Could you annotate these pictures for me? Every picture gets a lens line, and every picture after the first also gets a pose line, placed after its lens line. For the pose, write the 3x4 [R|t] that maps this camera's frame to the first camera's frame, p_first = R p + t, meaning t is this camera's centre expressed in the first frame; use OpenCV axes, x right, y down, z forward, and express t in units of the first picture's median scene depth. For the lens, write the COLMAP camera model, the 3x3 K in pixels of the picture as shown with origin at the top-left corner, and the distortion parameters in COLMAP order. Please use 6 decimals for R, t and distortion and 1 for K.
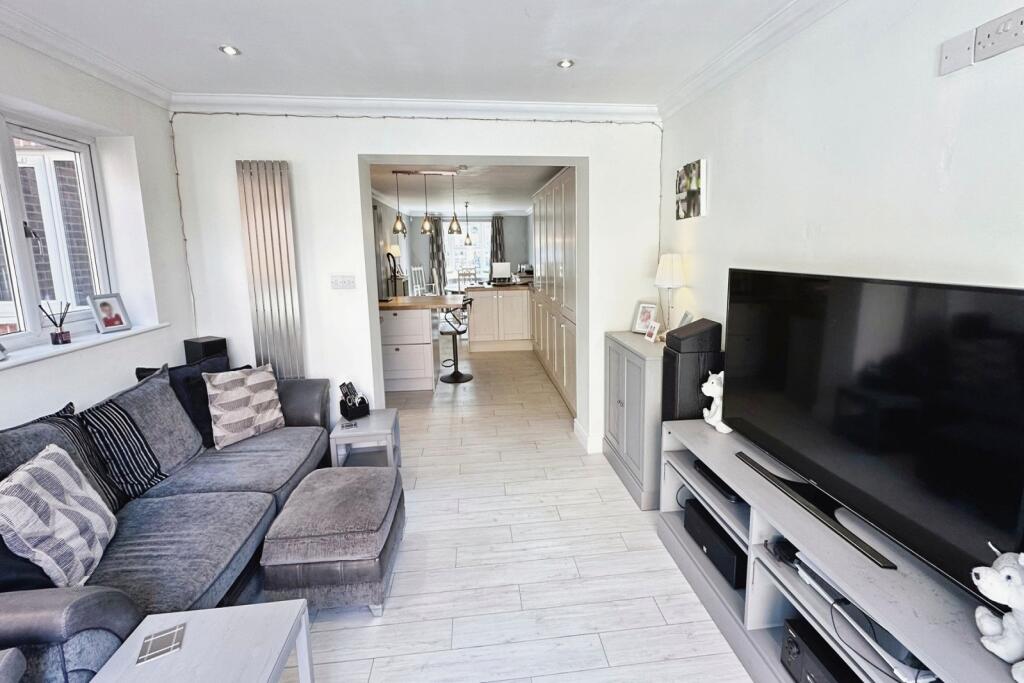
lens RADIAL K [[424.1, 0, 522.0], [0, 424.1, 309.3], [0, 0, 1]] dist [-0.008094, 0.001441]
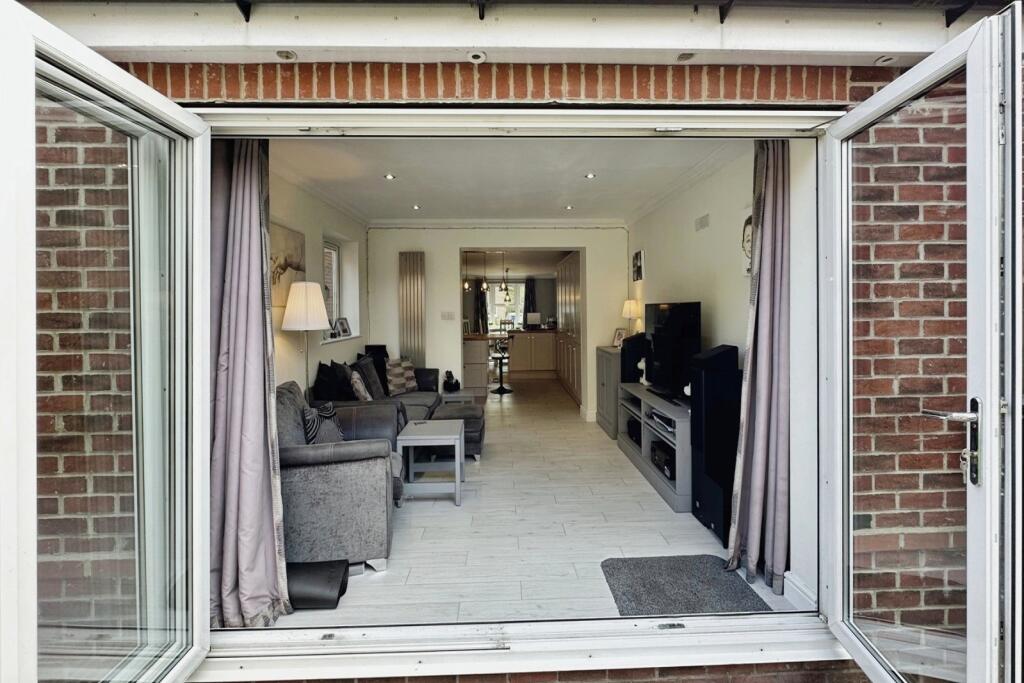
lens RADIAL K [[424.1, 0, 502.9], [0, 424.1, 316.5], [0, 0, 1]] dist [-0.008094, 0.001441]
pose [[0.993506, 0.007000, -0.113561, 0.017629], [-0.021224, 0.991988, -0.124533, 0.157990], [0.111780, 0.126135, 0.985695, -0.752114]]
